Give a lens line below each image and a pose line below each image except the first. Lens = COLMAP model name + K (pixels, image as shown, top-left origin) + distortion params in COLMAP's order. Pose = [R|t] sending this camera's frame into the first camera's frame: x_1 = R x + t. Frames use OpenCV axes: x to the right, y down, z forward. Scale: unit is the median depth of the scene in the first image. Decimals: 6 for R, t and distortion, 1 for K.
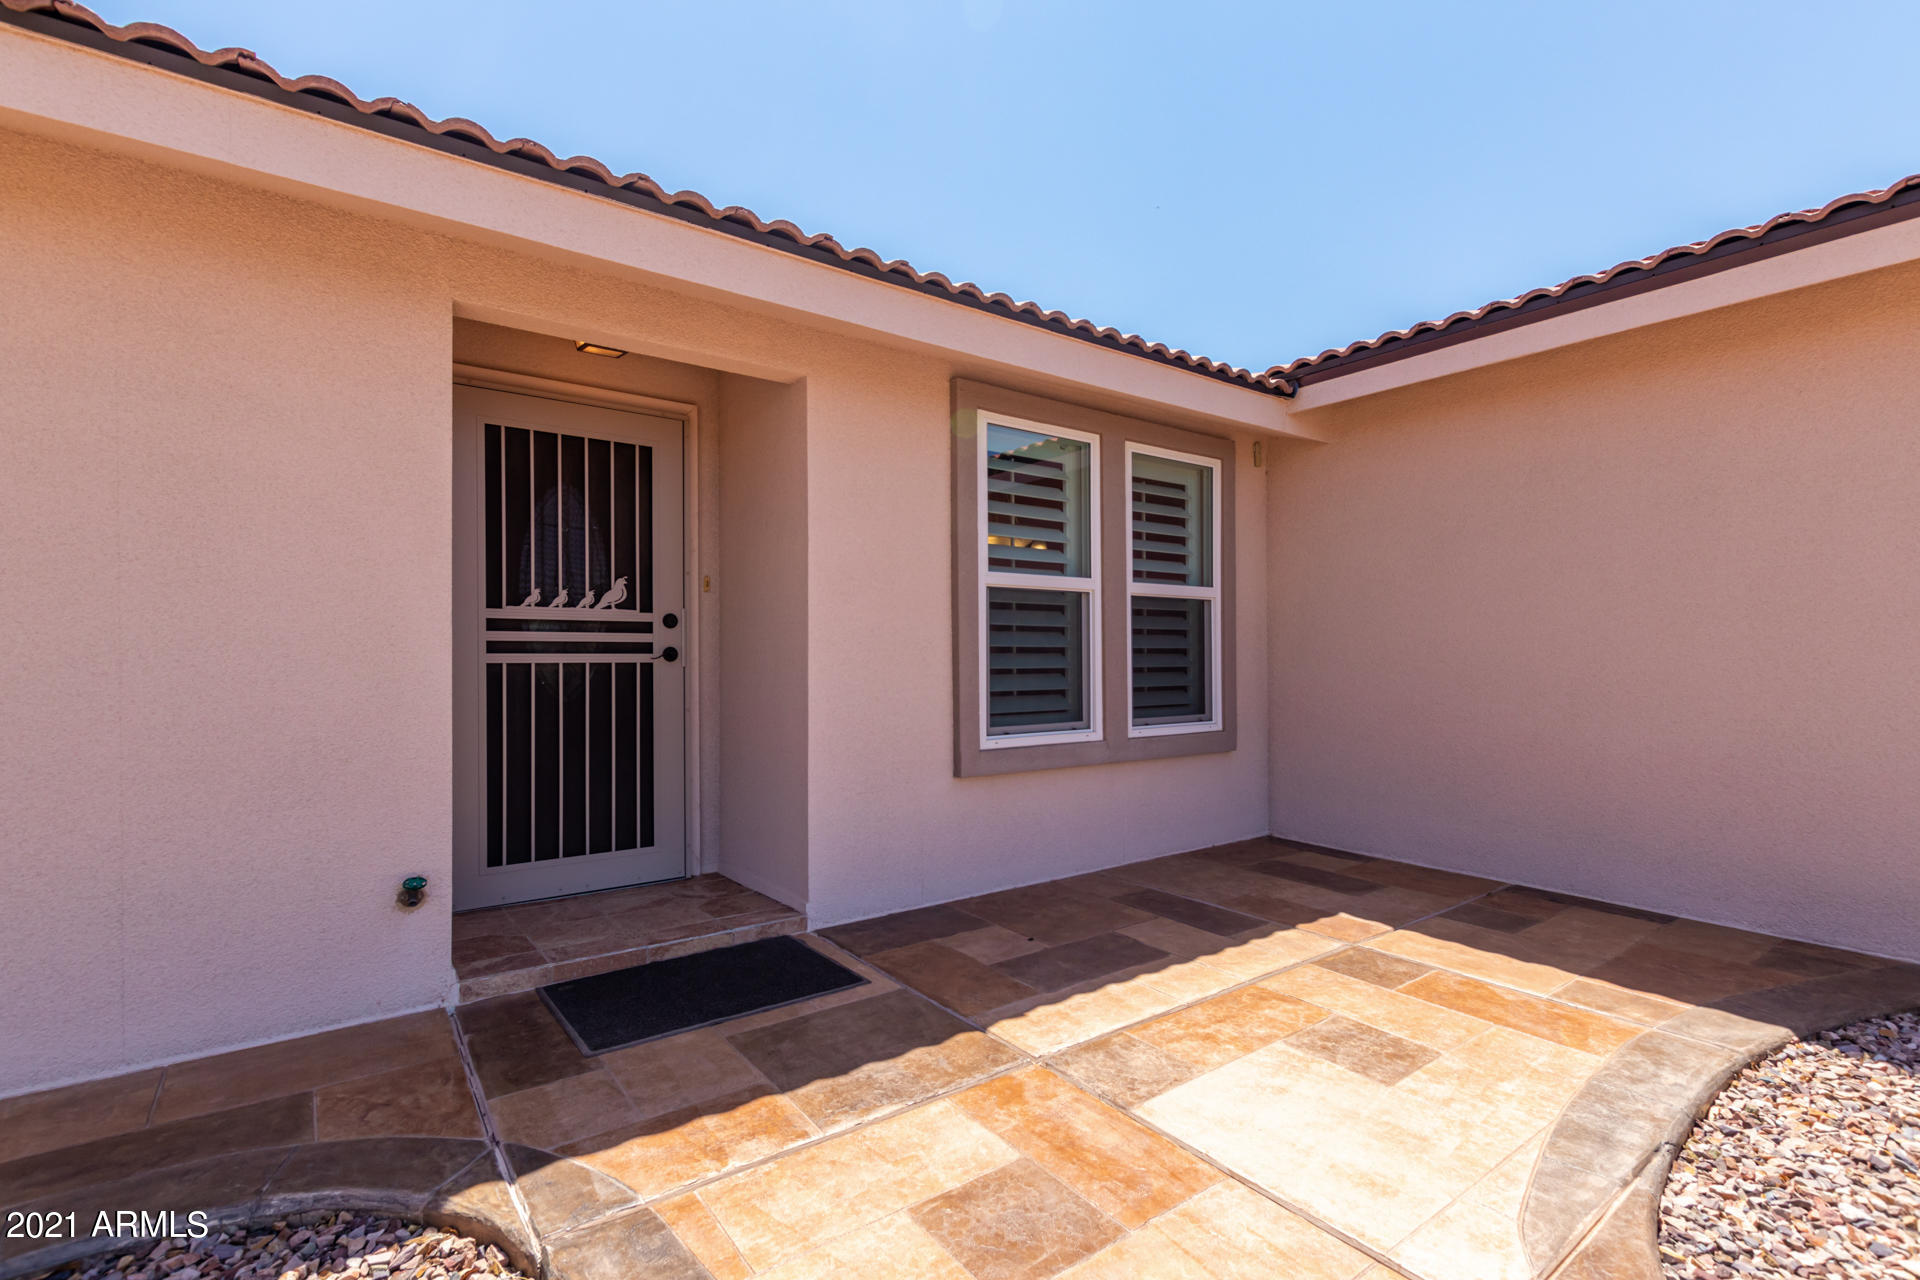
lens RADIAL K [[889.4, 0, 961.2], [0, 889.4, 647.6], [0, 0, 1]] dist [0.001709, 0.000044]
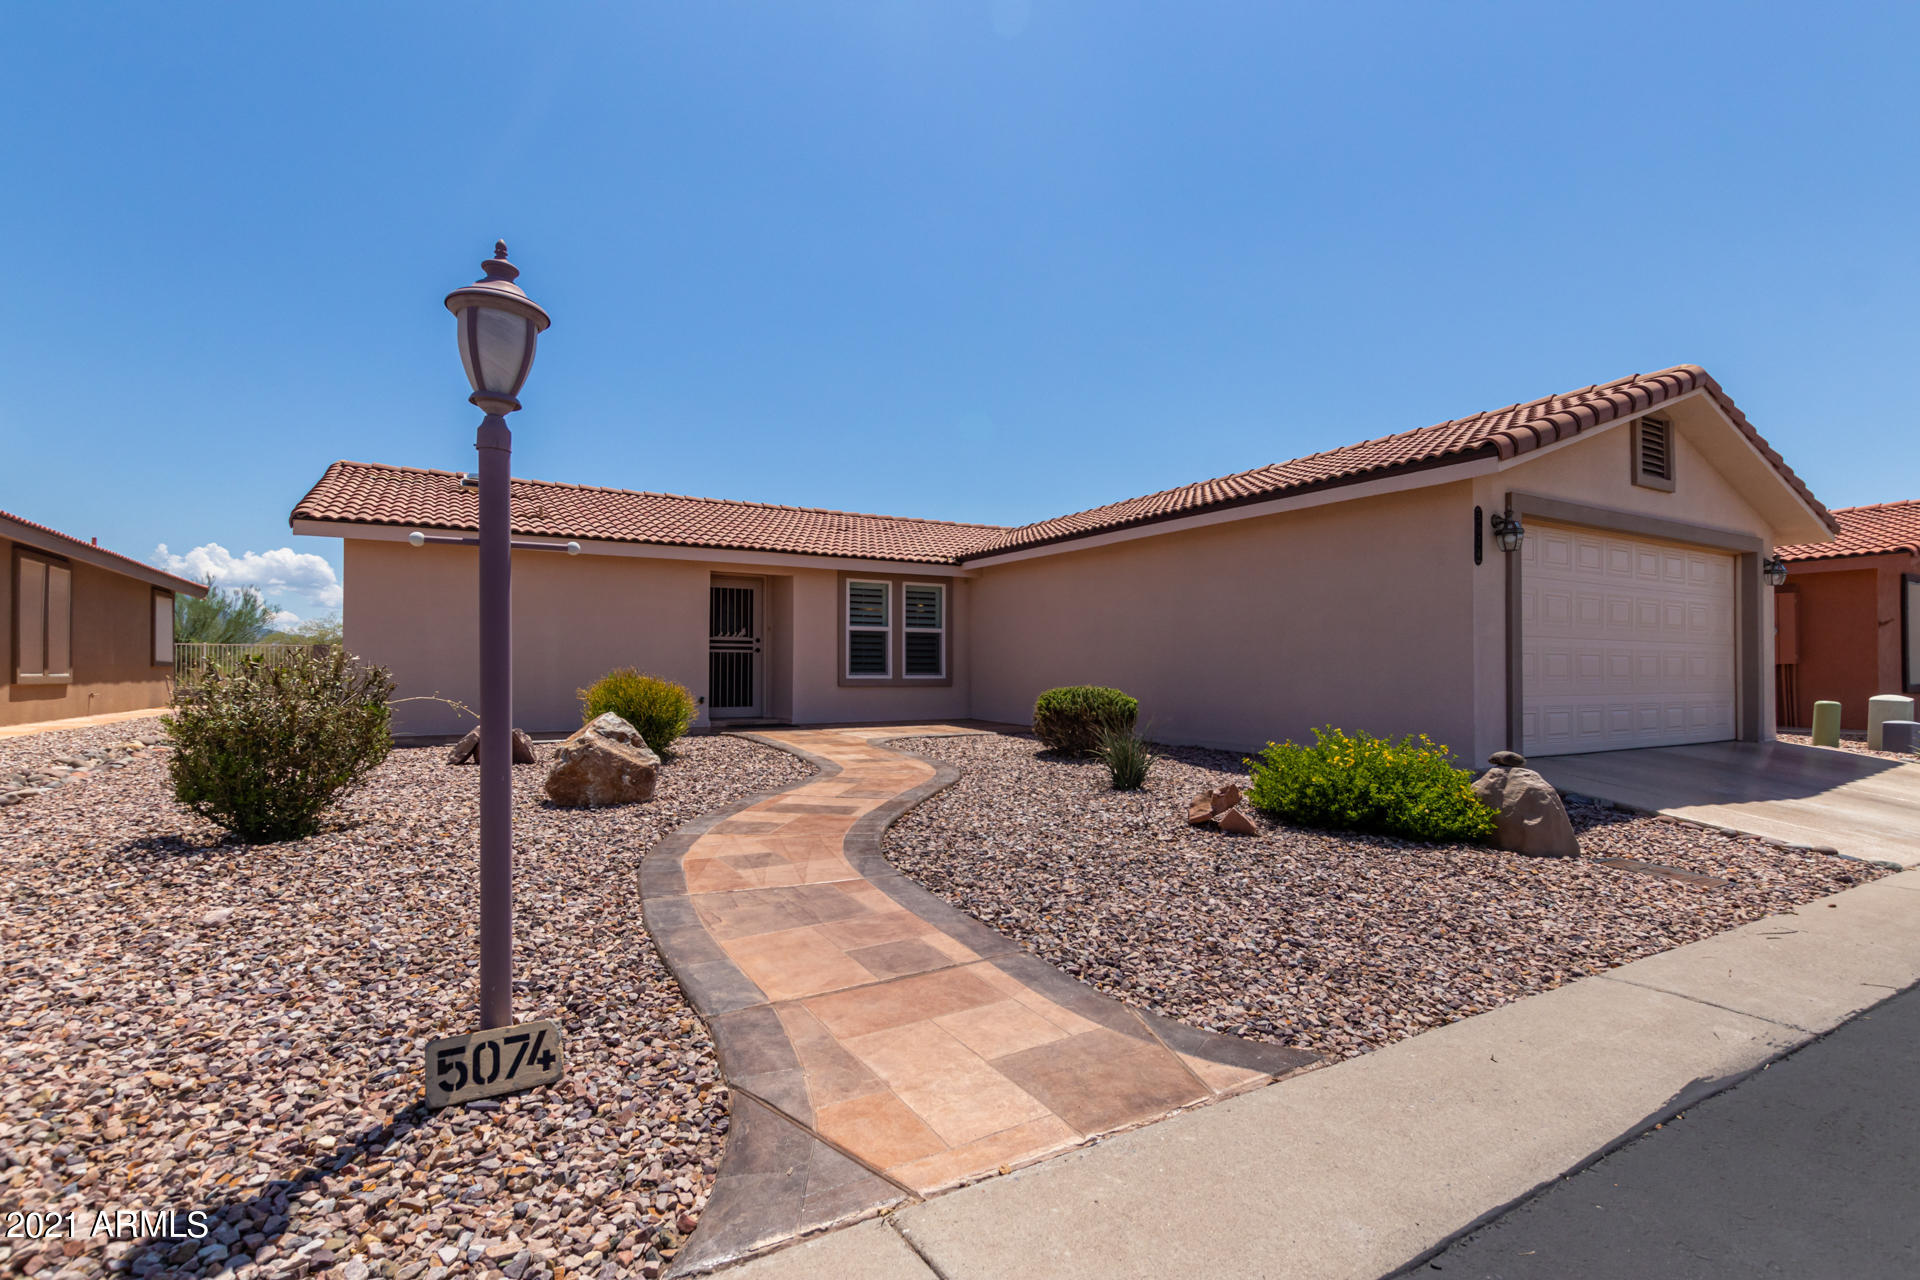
lens RADIAL K [[889.4, 0, 961.2], [0, 889.4, 644.4], [0, 0, 1]] dist [0.001709, 0.000044]
pose [[0.994356, 0.002539, -0.106066, 0.798415], [-0.004906, 0.999745, -0.022061, 0.055846], [0.105983, 0.022457, 0.994114, -2.274909]]
